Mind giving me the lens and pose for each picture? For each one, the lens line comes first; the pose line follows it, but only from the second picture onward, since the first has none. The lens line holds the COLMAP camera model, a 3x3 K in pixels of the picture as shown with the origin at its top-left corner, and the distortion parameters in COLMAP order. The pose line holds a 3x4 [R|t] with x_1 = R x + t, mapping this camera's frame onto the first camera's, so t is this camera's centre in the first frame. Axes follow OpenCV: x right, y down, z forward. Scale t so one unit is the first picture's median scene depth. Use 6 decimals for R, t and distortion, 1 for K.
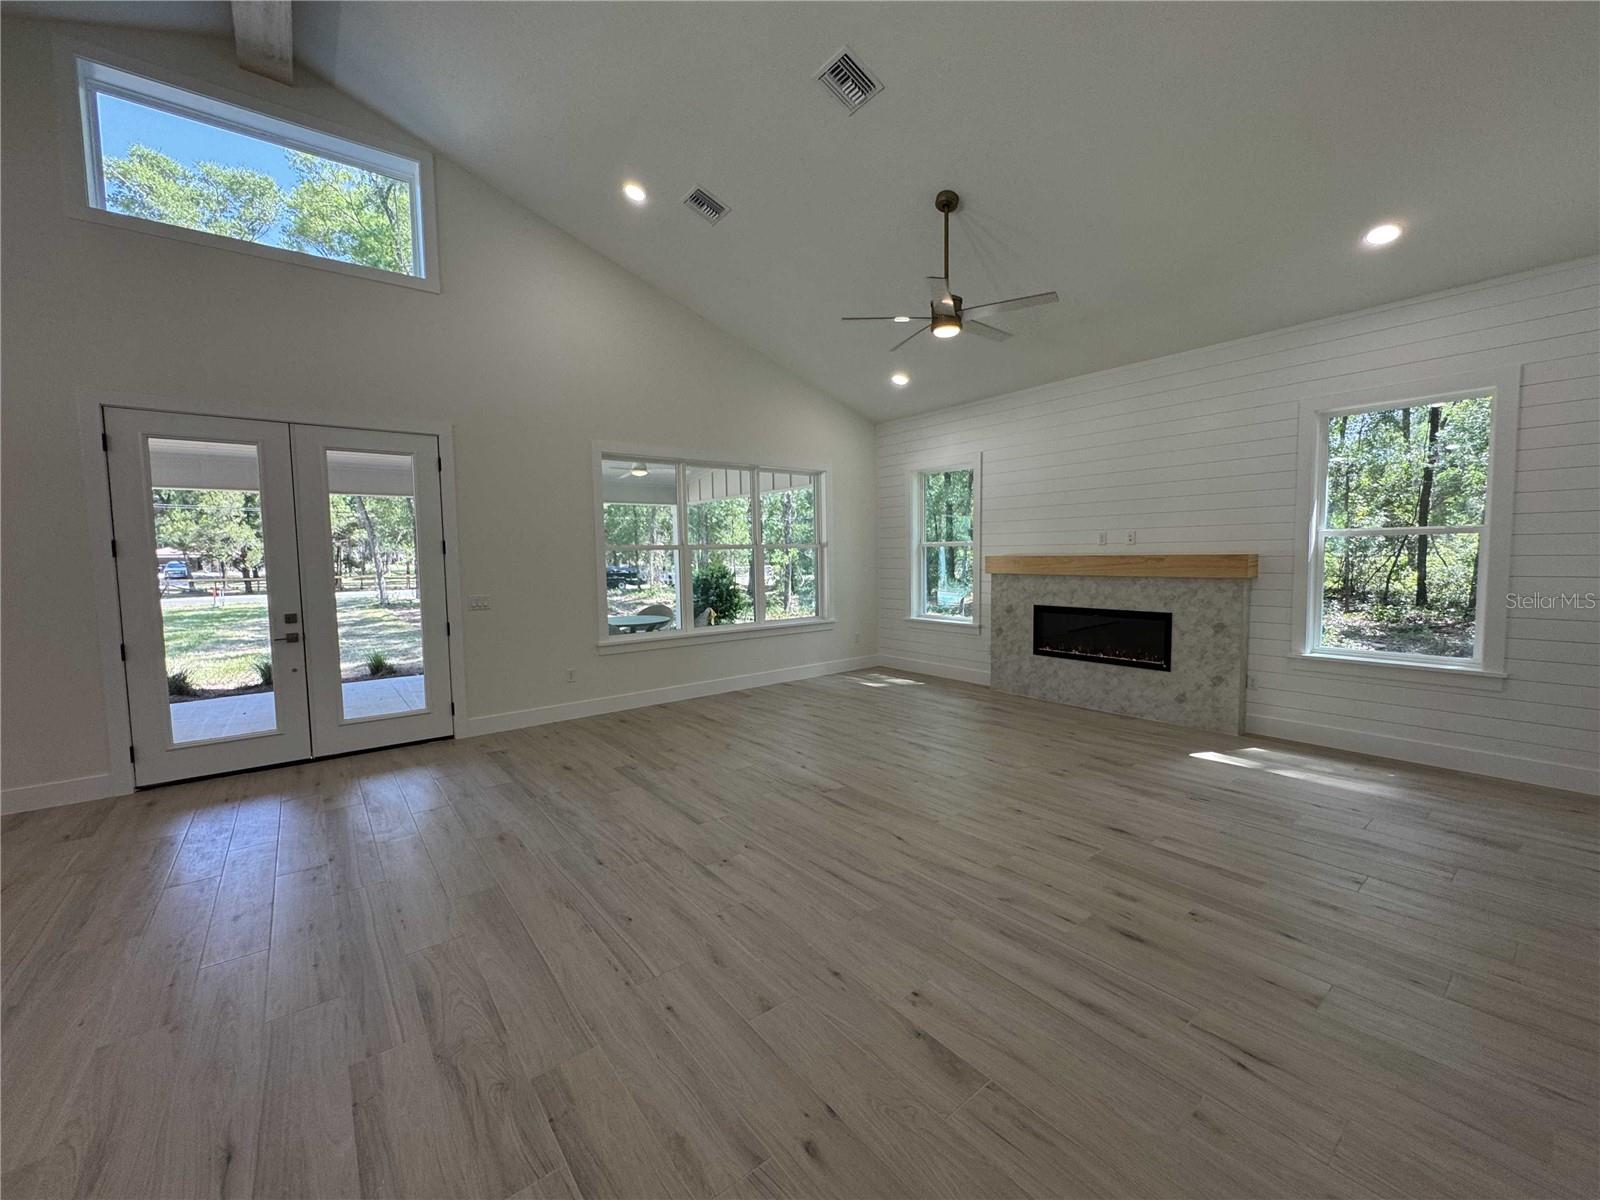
lens RADIAL K [[638.1, 0, 797.7], [0, 638.1, 599.1], [0, 0, 1]] dist [-0.003608, 0.000246]
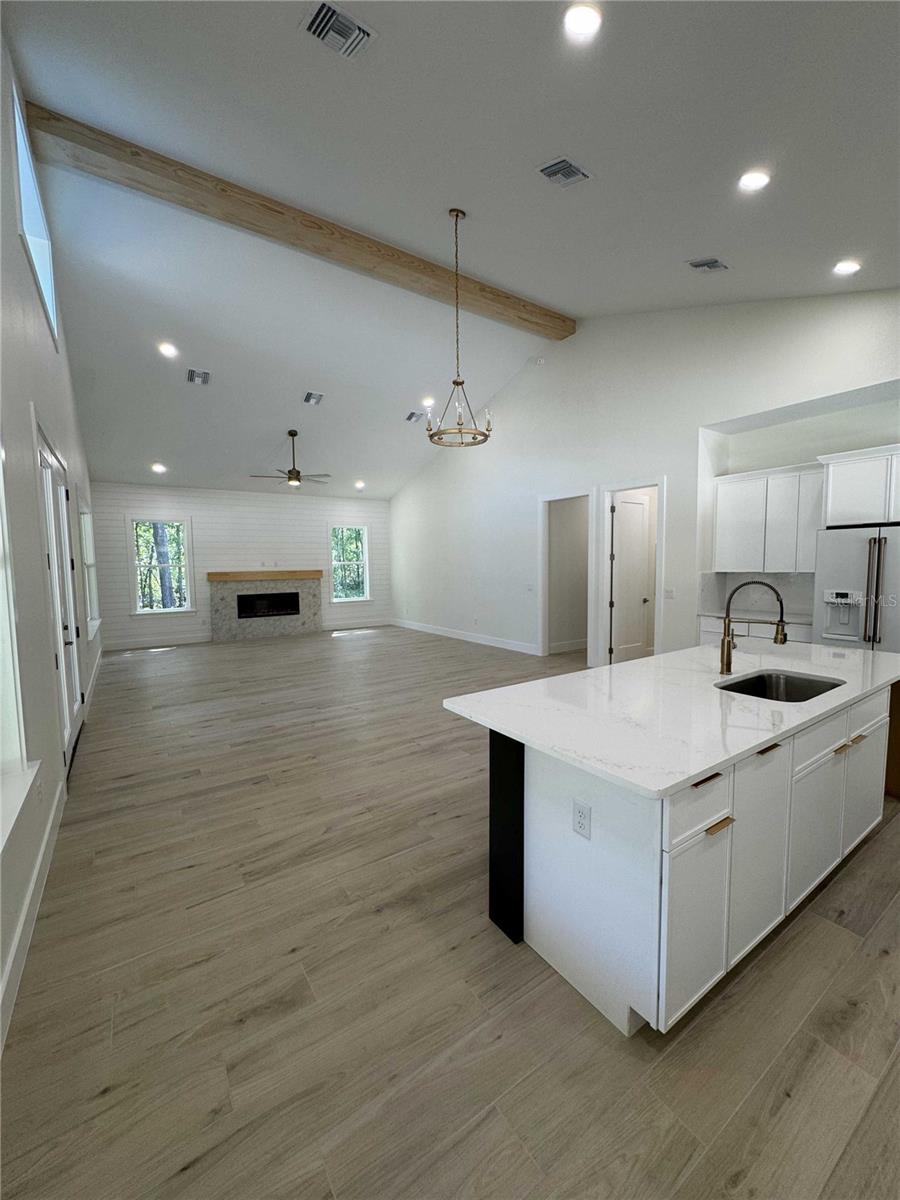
lens RADIAL K [[478.5, 0, 450.4], [0, 478.5, 598.4], [0, 0, 1]] dist [-0.003608, 0.000246]
pose [[0.064539, -0.058462, 0.996201, -1.402446], [0.084774, 0.994995, 0.052899, -0.004239], [-0.994308, 0.081038, 0.069172, 0.233908]]
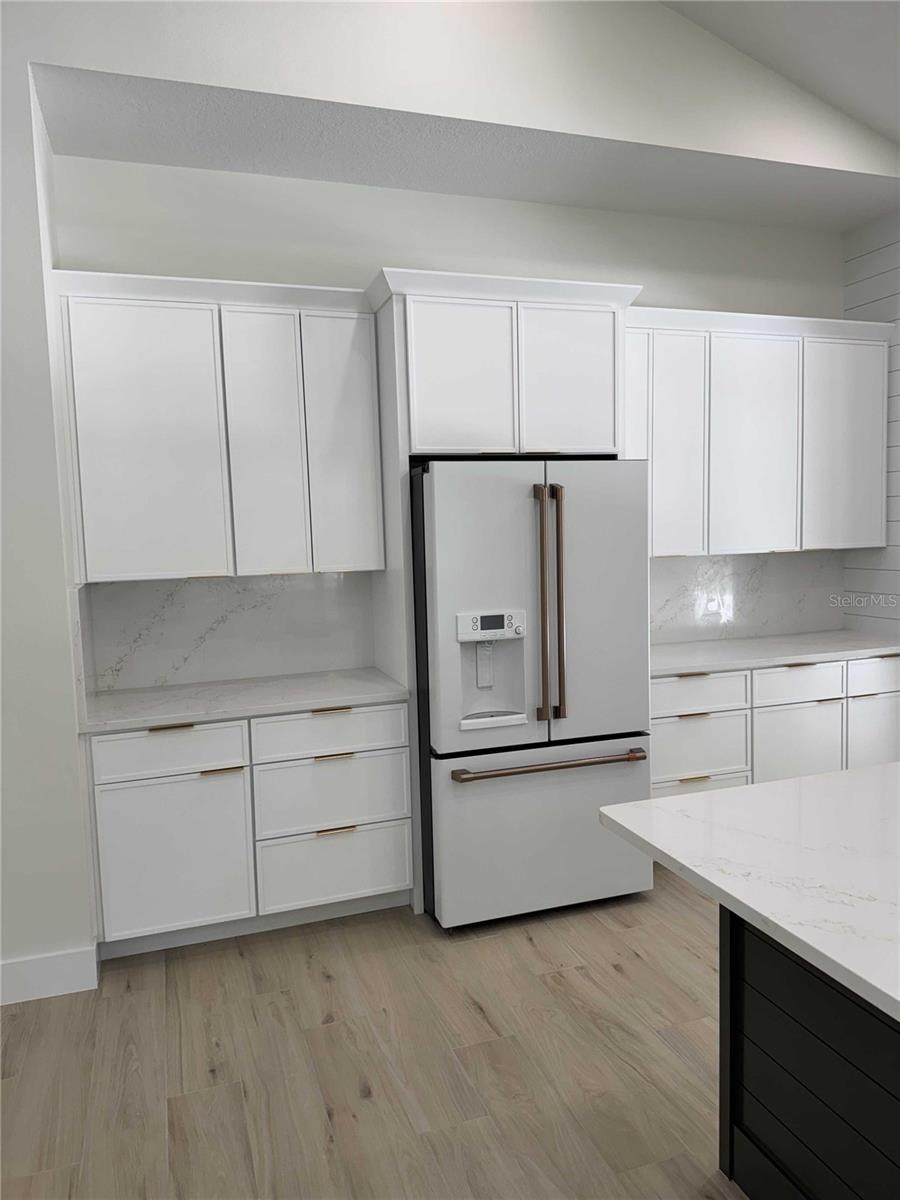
lens RADIAL K [[839.6, 0, 459.3], [0, 839.6, 599.9], [0, 0, 1]] dist [0.059712, -0.079793]
pose [[-0.945559, 0.016769, 0.325018, -0.702433], [0.069538, 0.986019, 0.151431, -0.016376], [-0.317934, 0.165789, -0.933505, 0.182492]]
